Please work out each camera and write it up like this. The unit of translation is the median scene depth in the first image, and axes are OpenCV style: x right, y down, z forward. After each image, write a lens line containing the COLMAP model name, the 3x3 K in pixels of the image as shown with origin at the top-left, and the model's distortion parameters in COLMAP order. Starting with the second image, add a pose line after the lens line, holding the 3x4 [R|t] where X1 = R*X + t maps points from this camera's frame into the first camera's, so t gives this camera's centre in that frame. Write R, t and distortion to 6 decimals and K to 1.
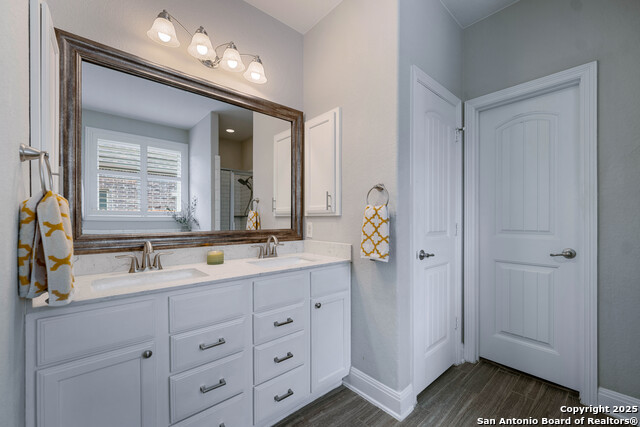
lens RADIAL K [[261.0, 0, 320.5], [0, 261.0, 220.4], [0, 0, 1]] dist [0.000453, -0.000098]
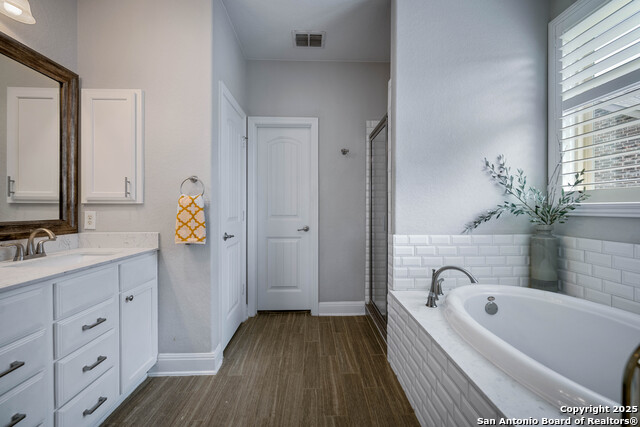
lens RADIAL K [[258.0, 0, 320.0], [0, 258.0, 213.5], [0, 0, 1]] dist [-0.000454, -0.000240]
pose [[0.638333, -0.014896, 0.769616, -0.241637], [0.002913, 0.999852, 0.016936, 0.003900], [-0.769755, -0.008569, 0.638282, -0.106593]]
